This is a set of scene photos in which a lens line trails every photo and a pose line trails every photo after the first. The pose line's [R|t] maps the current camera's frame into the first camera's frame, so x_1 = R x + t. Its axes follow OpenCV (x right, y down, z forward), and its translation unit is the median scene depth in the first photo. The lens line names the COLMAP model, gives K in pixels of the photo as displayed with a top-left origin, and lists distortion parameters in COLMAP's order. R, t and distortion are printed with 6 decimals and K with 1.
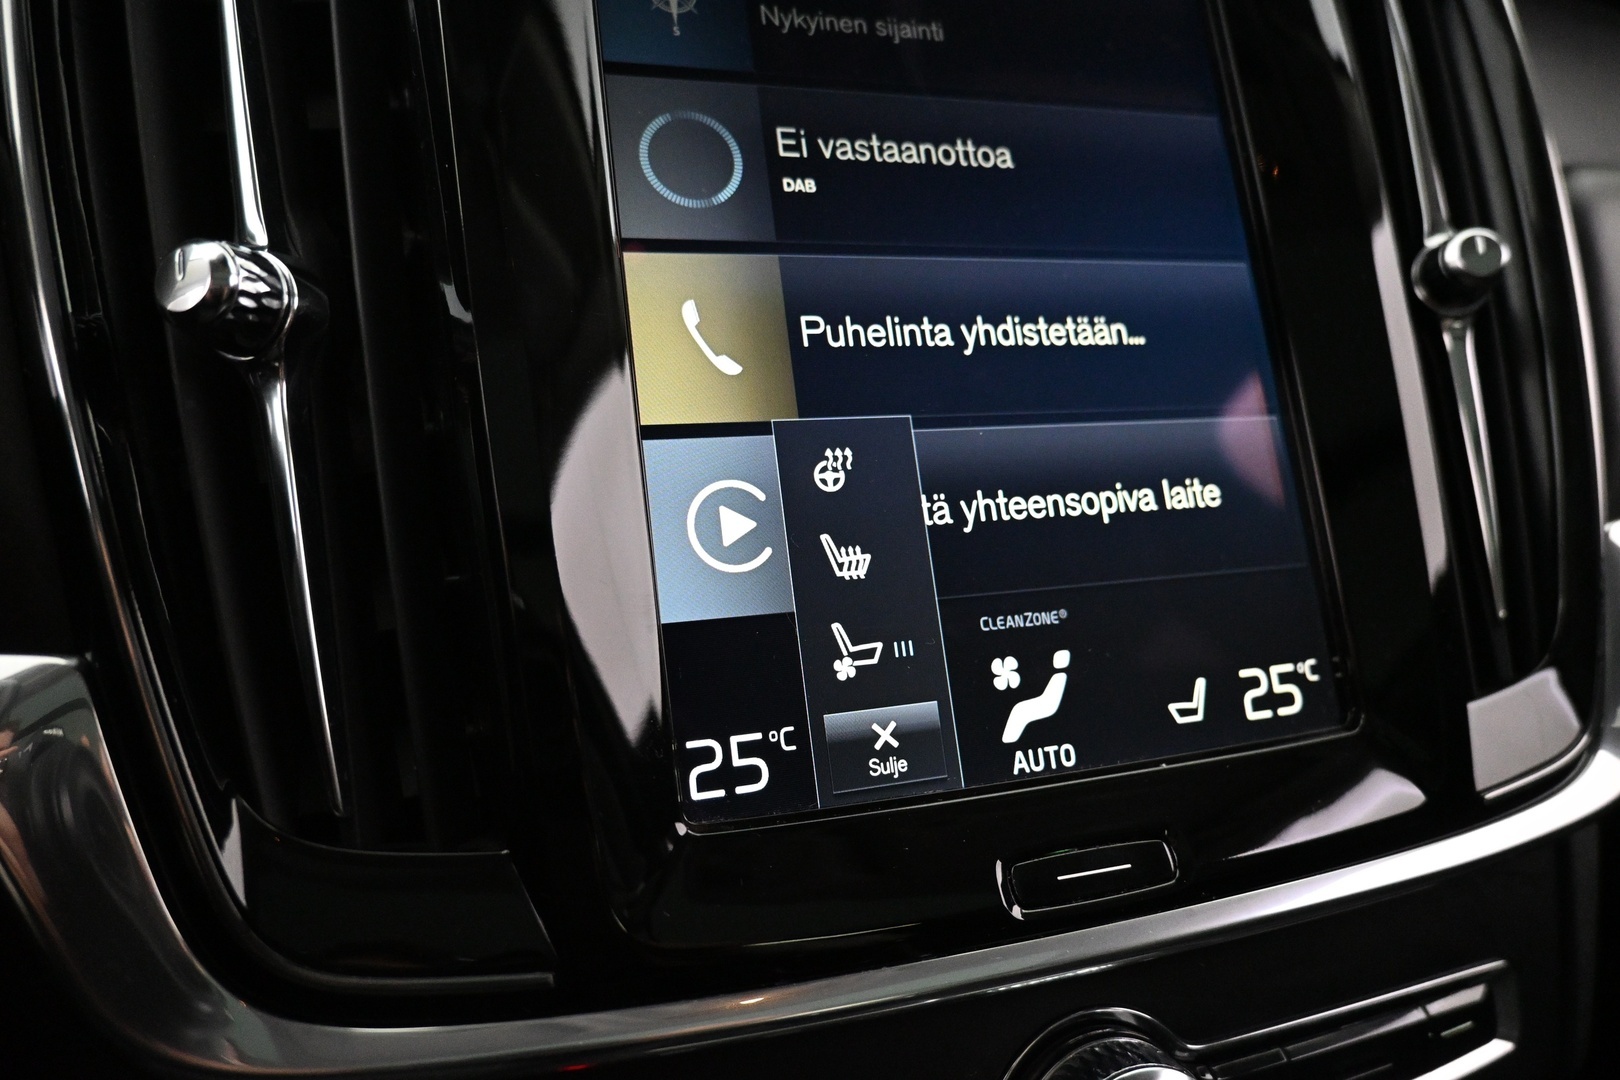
lens RADIAL K [[1114.6, 0, 810.0], [0, 1114.6, 540.0], [0, 0, 1]] dist [0.001318, -0.002444]
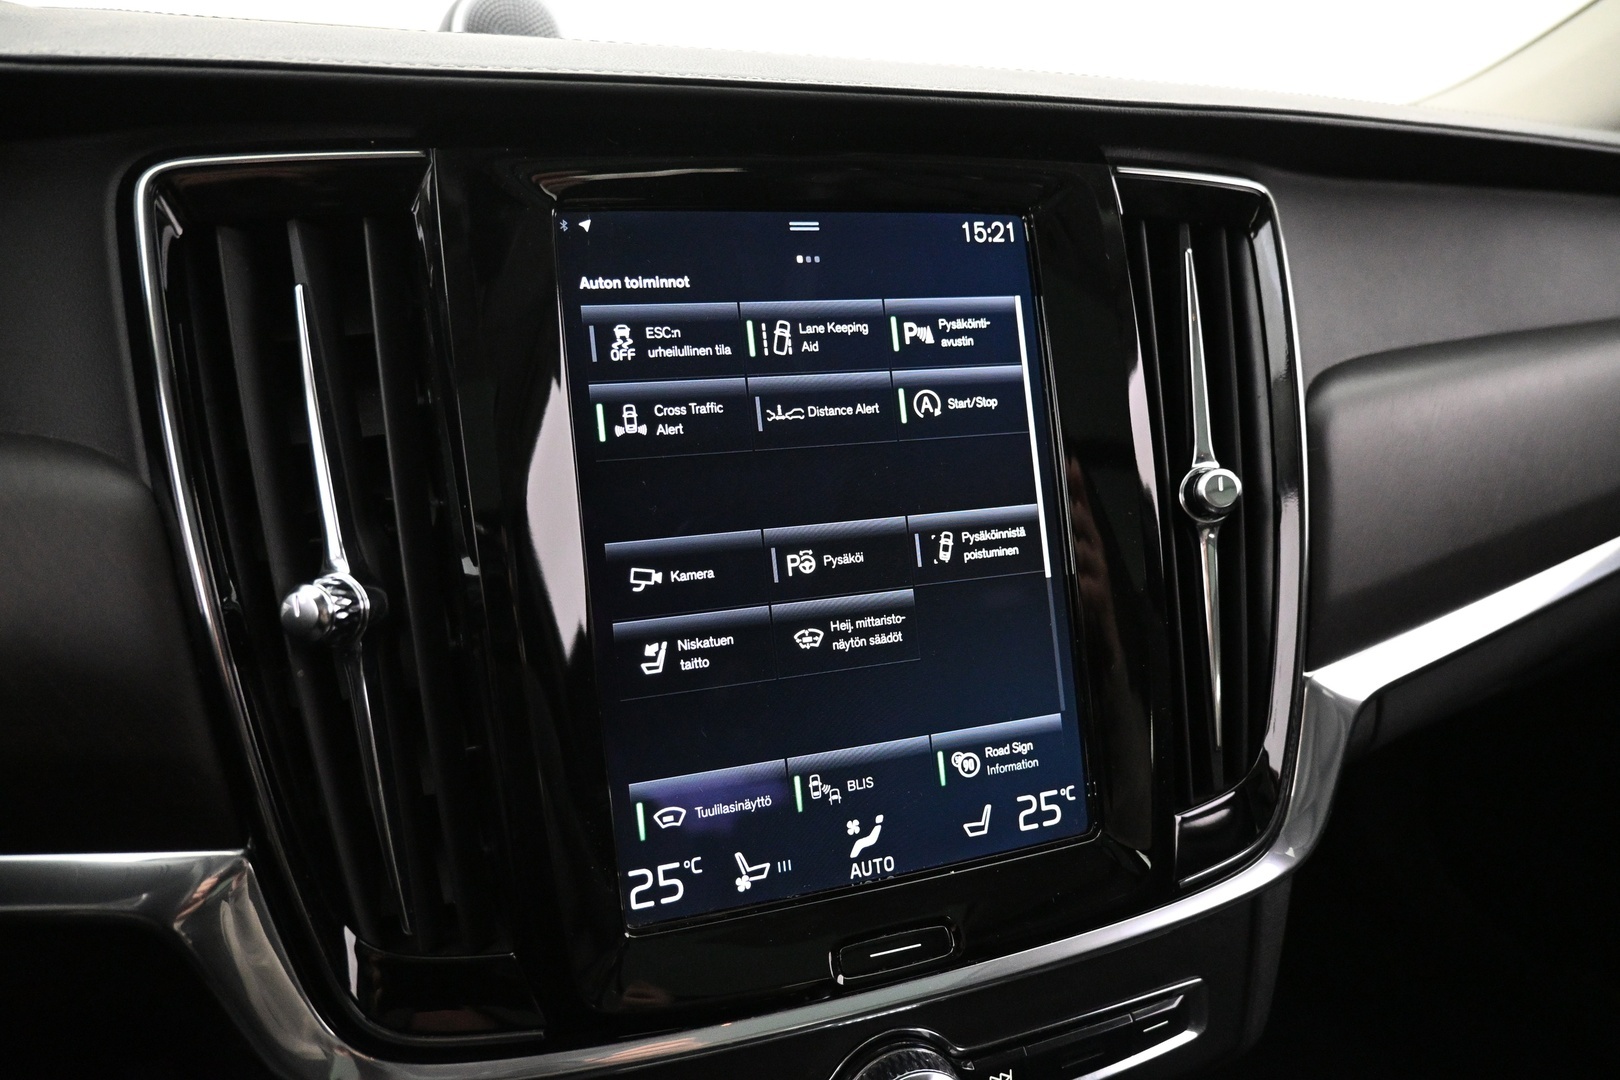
lens RADIAL K [[1117.3, 0, 812.4], [0, 1117.3, 539.1], [0, 0, 1]] dist [0.000376, -0.002115]
pose [[0.999682, 0.019875, 0.015518, 0.104365], [-0.021830, 0.990176, 0.138114, -0.470361], [-0.012620, -0.138409, 0.990295, -0.443444]]
